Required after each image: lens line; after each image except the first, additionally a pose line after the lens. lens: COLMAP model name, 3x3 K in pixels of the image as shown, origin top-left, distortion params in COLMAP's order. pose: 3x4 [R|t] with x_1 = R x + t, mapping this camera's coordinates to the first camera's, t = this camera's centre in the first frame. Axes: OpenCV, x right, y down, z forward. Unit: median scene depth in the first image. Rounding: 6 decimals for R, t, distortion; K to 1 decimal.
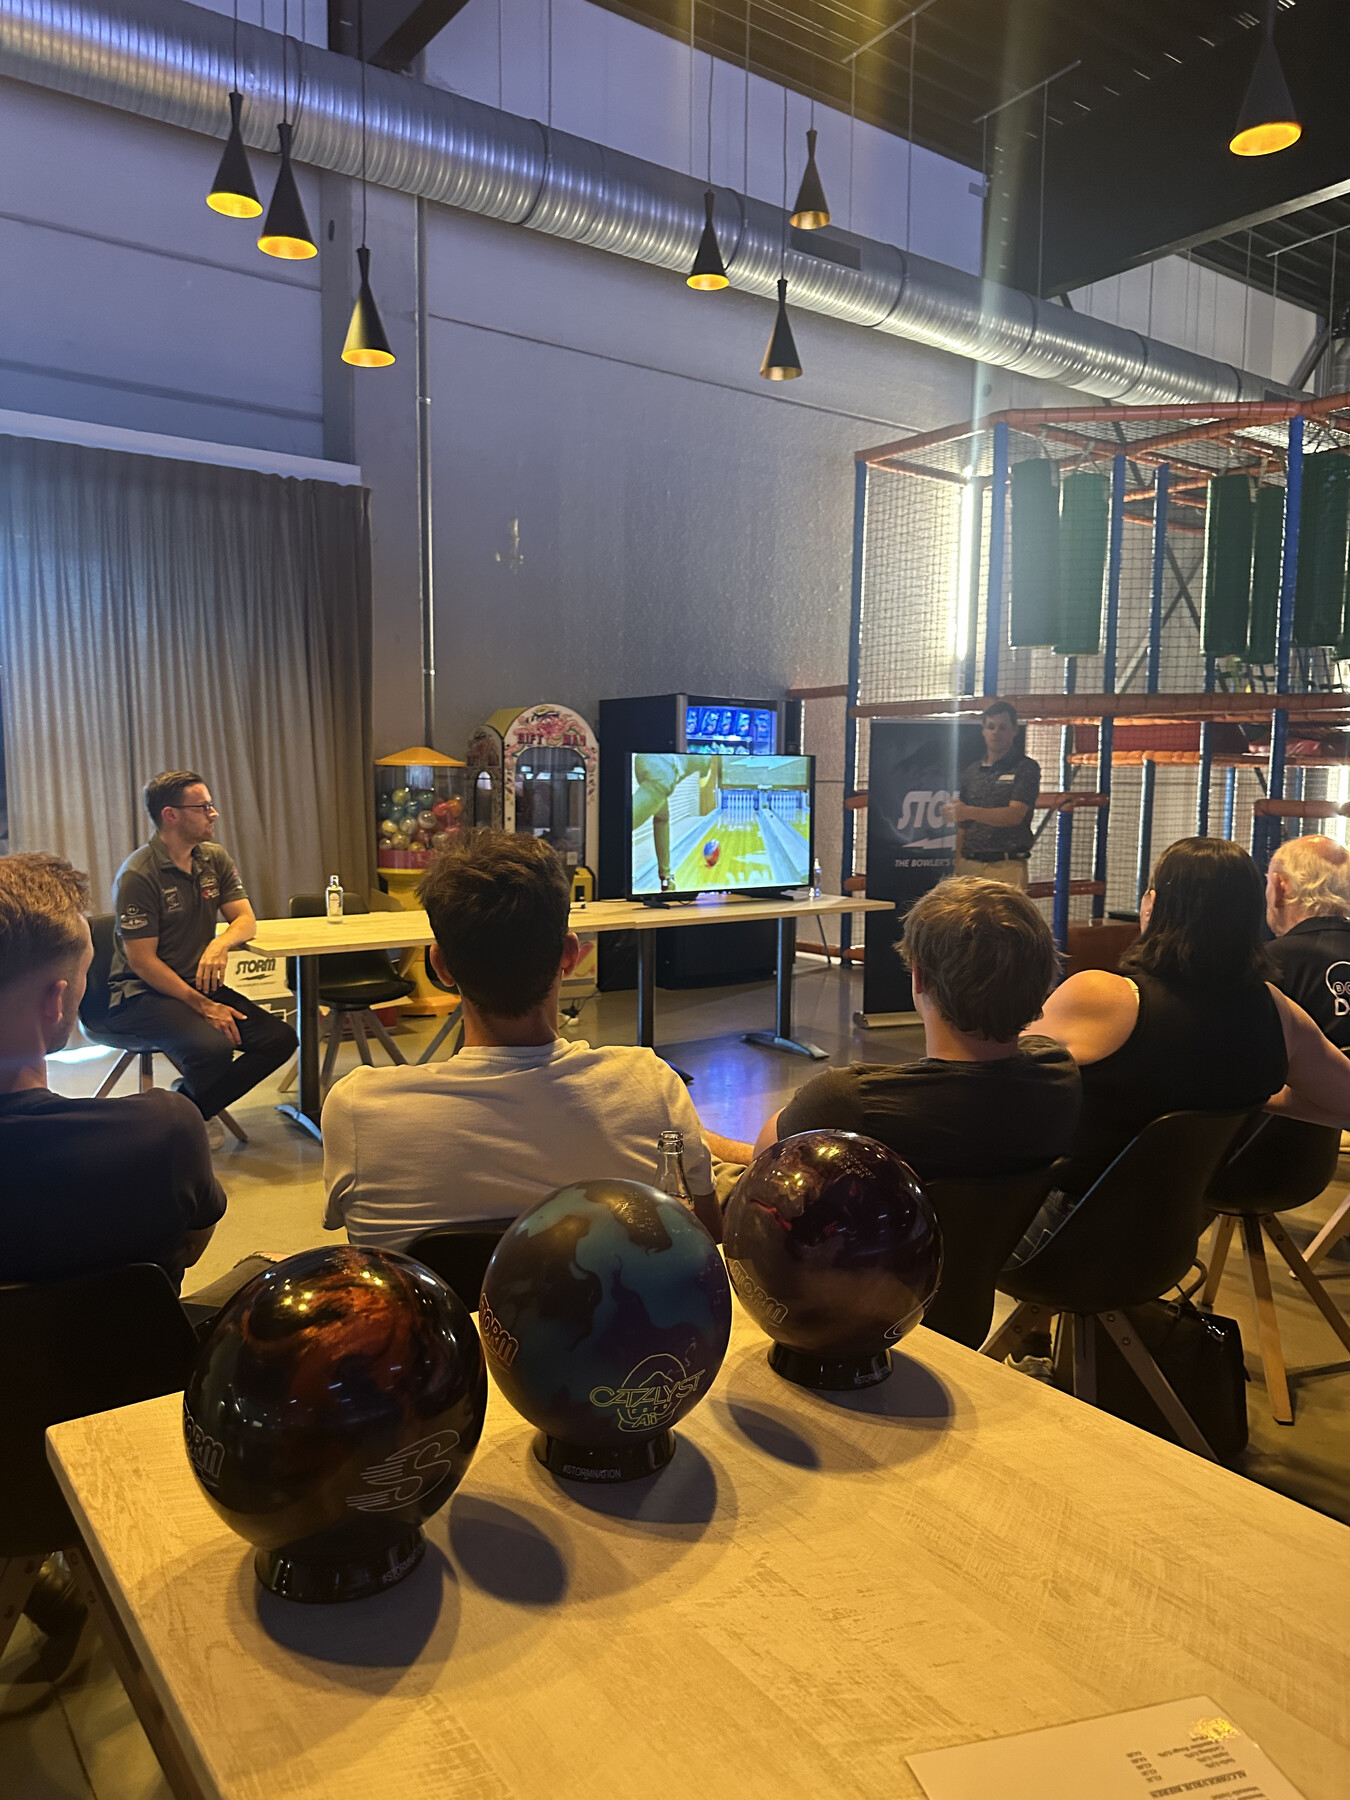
lens RADIAL K [[1303.5, 0, 675.0], [0, 1303.5, 900.0], [0, 0, 1]] dist [0.095471, -0.149051]
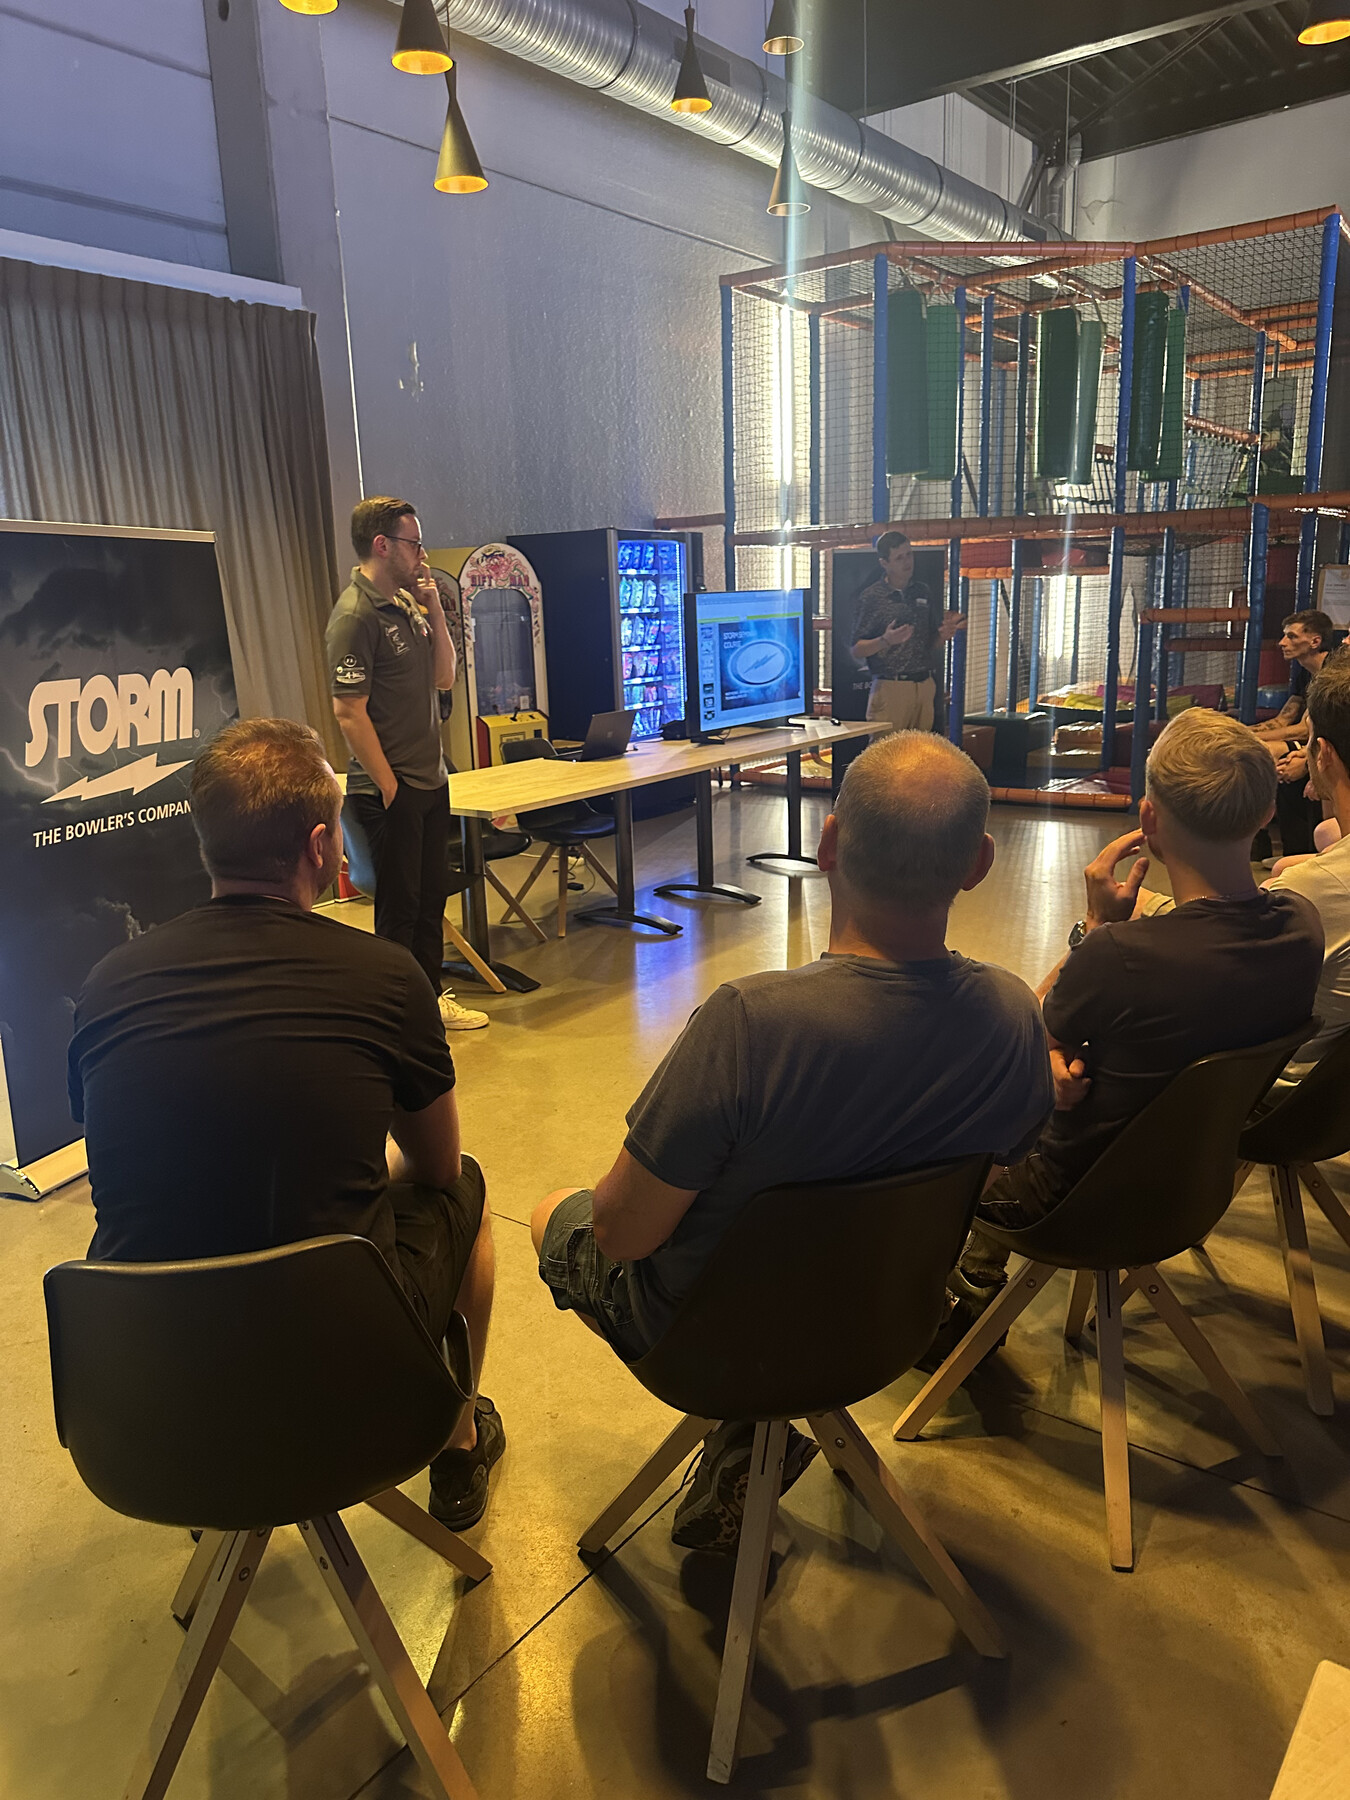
lens RADIAL K [[1320.6, 0, 675.0], [0, 1320.6, 900.0], [0, 0, 1]] dist [0.092452, -0.157382]
pose [[0.951818, -0.108712, 0.286746, -0.286613], [0.070542, 0.987598, 0.140267, -0.016622], [-0.298439, -0.113281, 0.947682, -0.016159]]
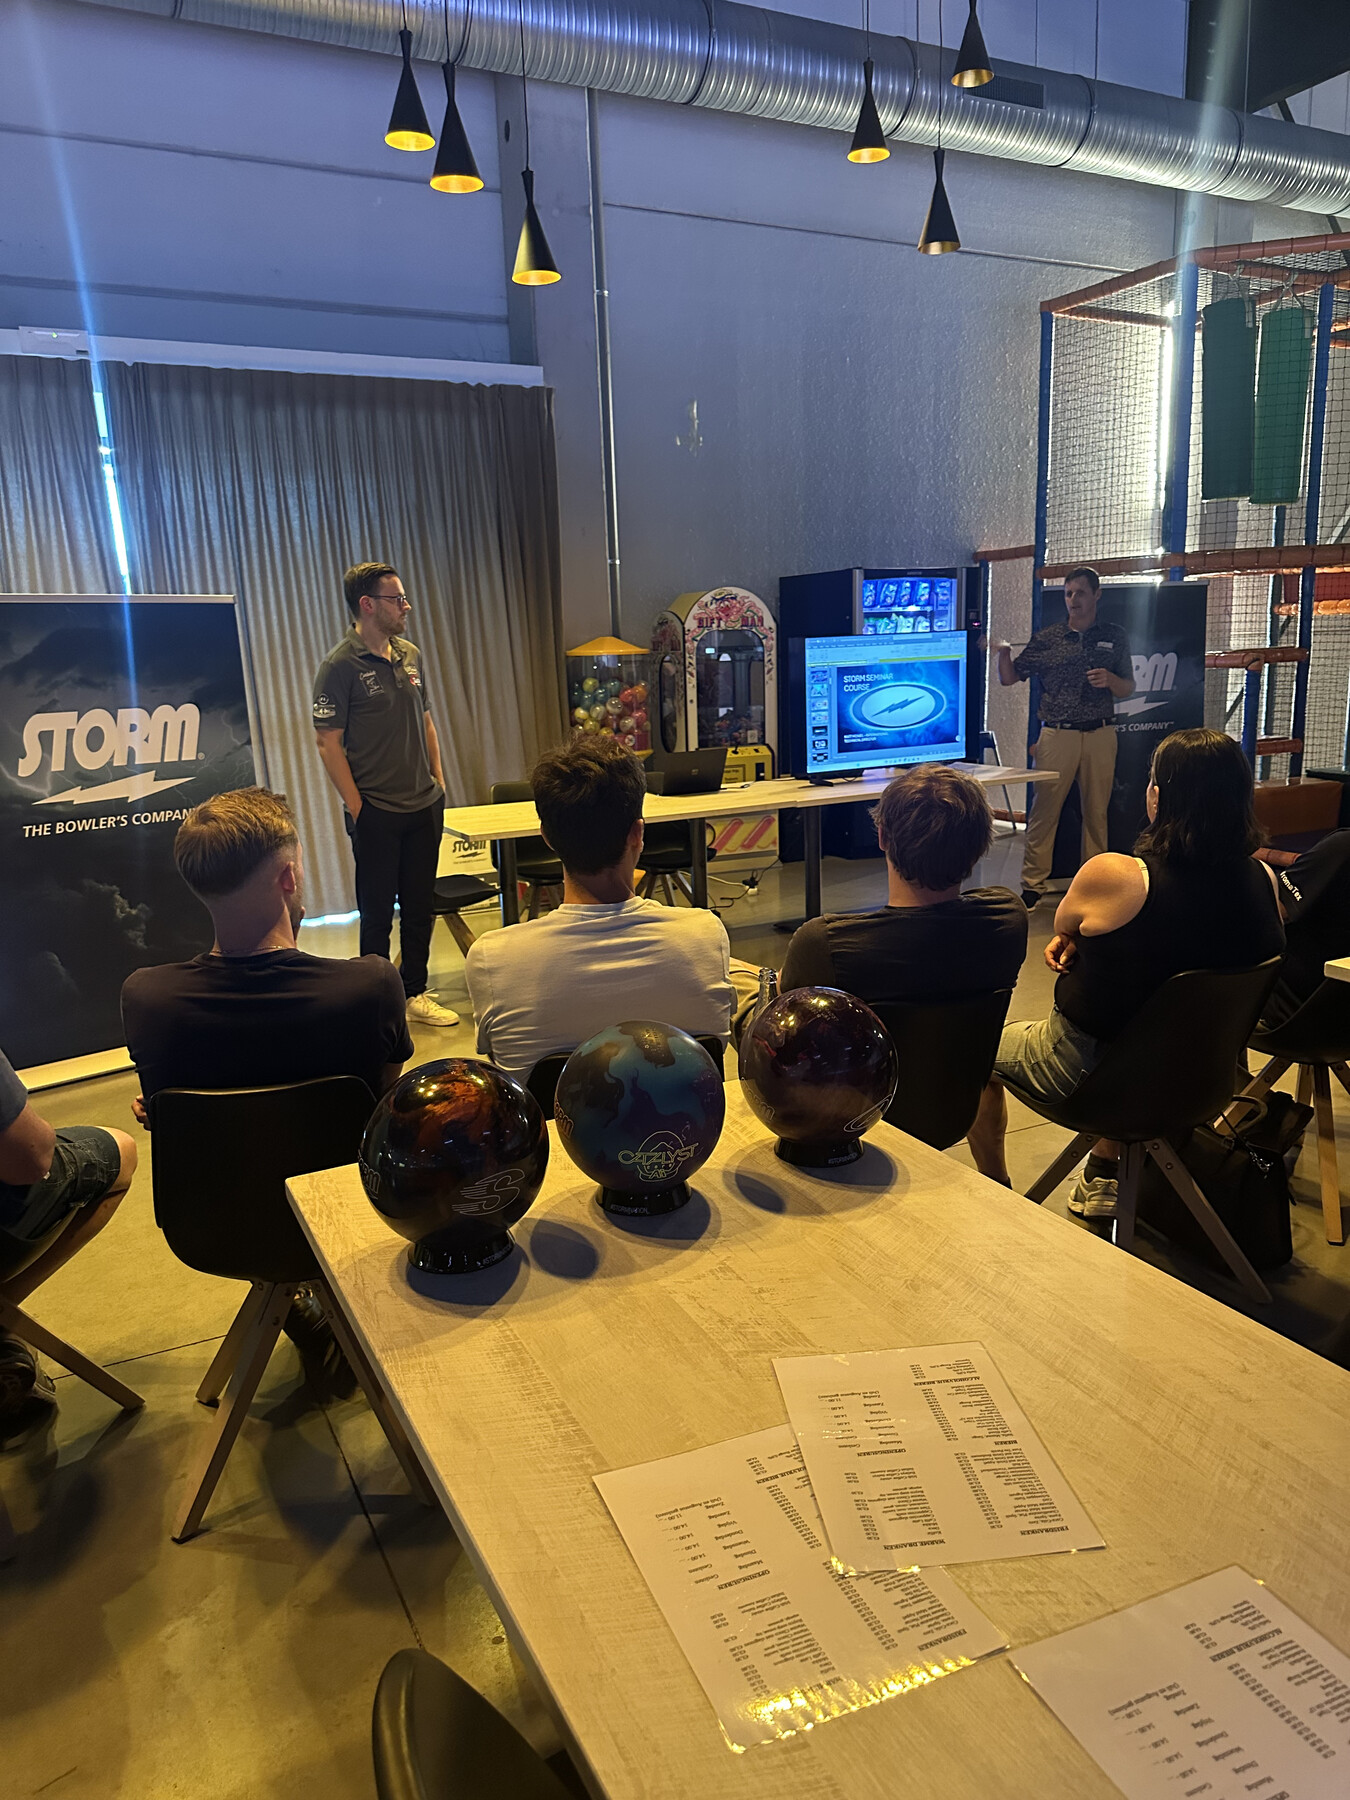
lens RADIAL K [[1314.3, 0, 678.5], [0, 1314.3, 909.6], [0, 0, 1]] dist [0.084183, -0.120769]
pose [[0.985829, -0.009850, -0.167464, 0.039452], [0.028388, 0.993673, 0.108665, -0.010251], [0.165334, -0.111879, 0.979871, -0.066265]]
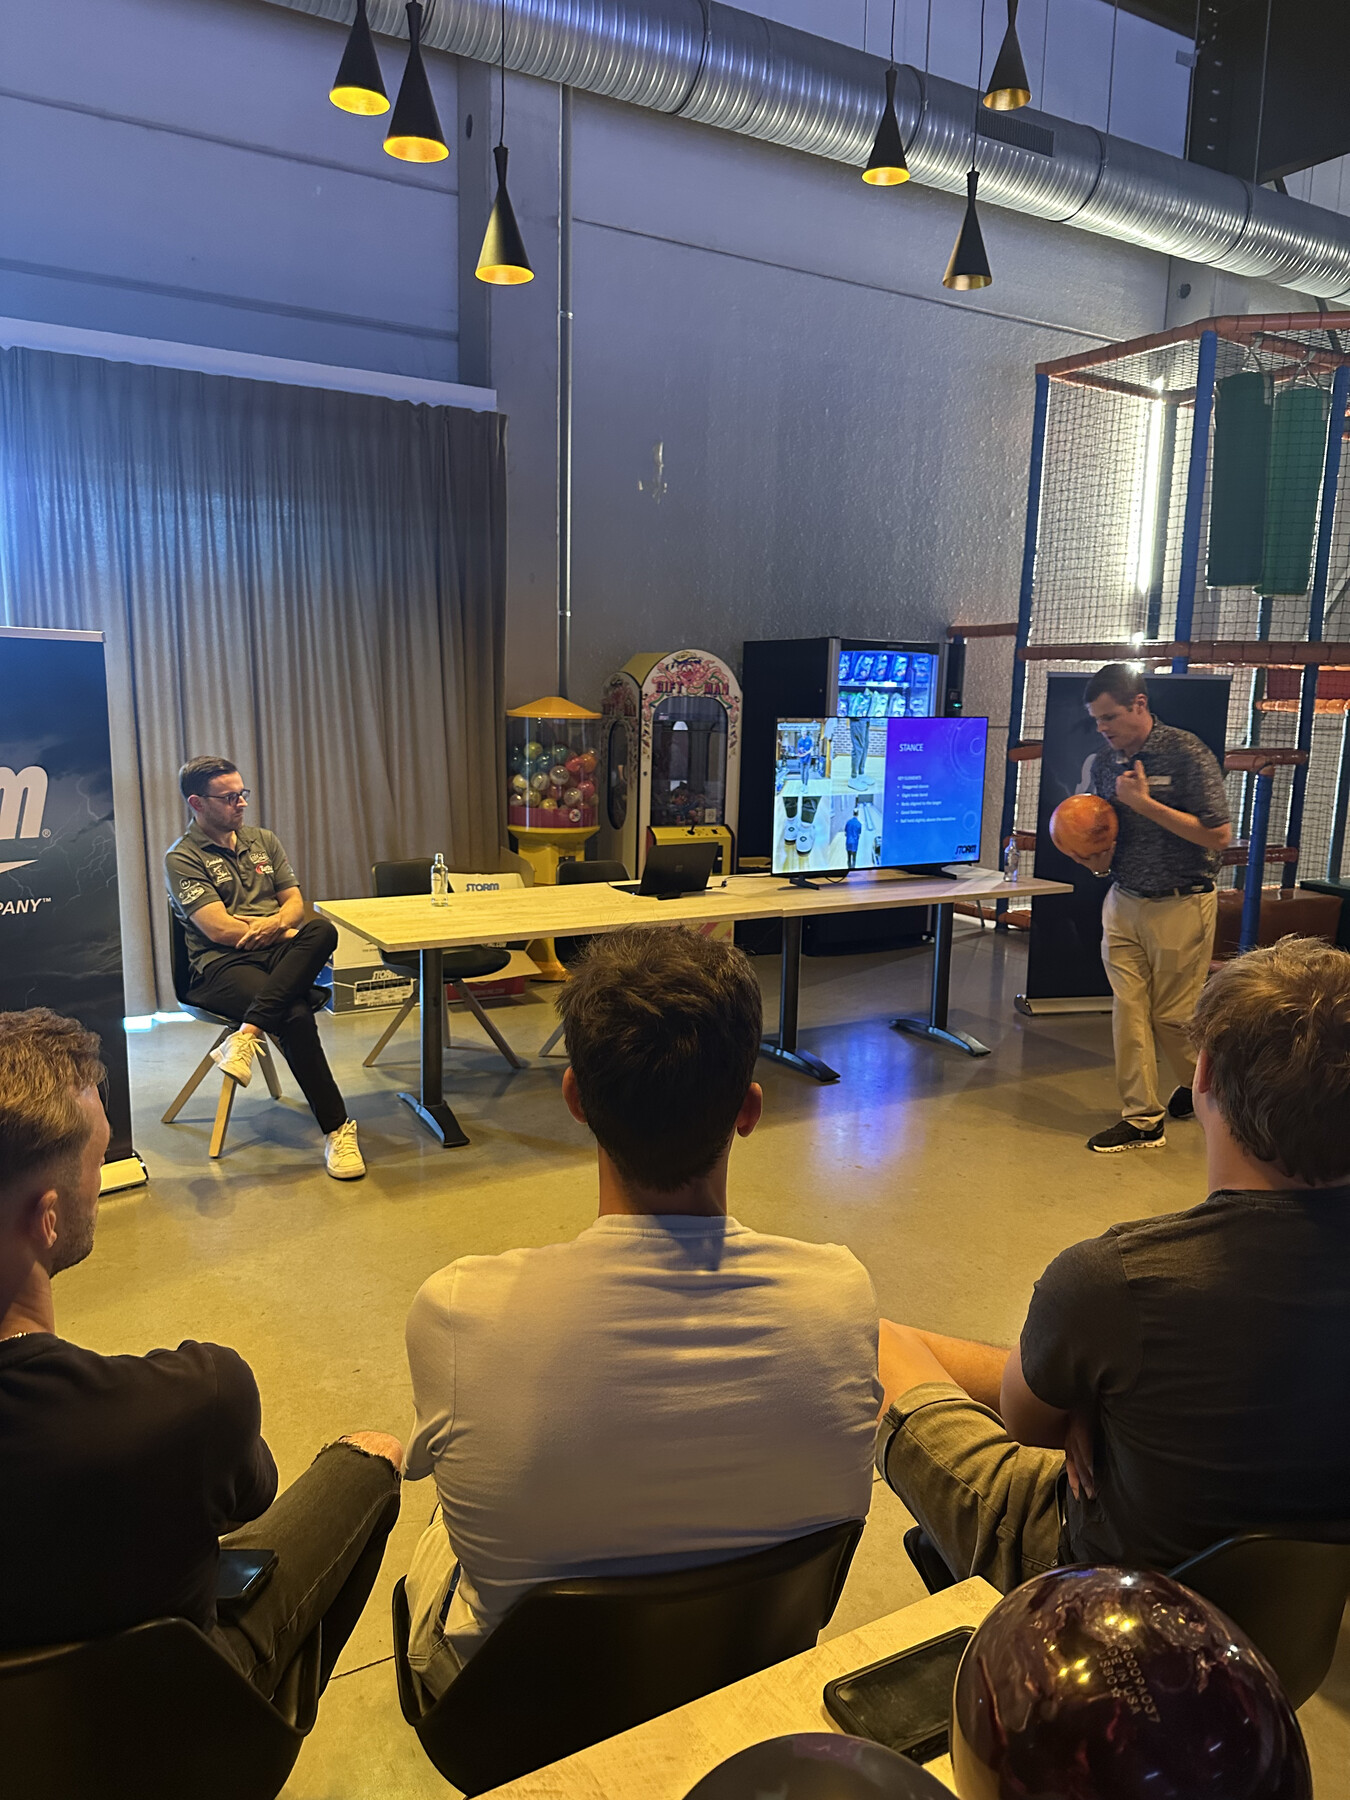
lens RADIAL K [[1303.5, 0, 675.0], [0, 1303.5, 900.0], [0, 0, 1]] dist [0.095471, -0.149051]
pose [[0.994735, 0.030567, -0.097811, -0.011435], [-0.023829, 0.997309, 0.069330, -0.036848], [0.099667, -0.066635, 0.992787, 0.064900]]
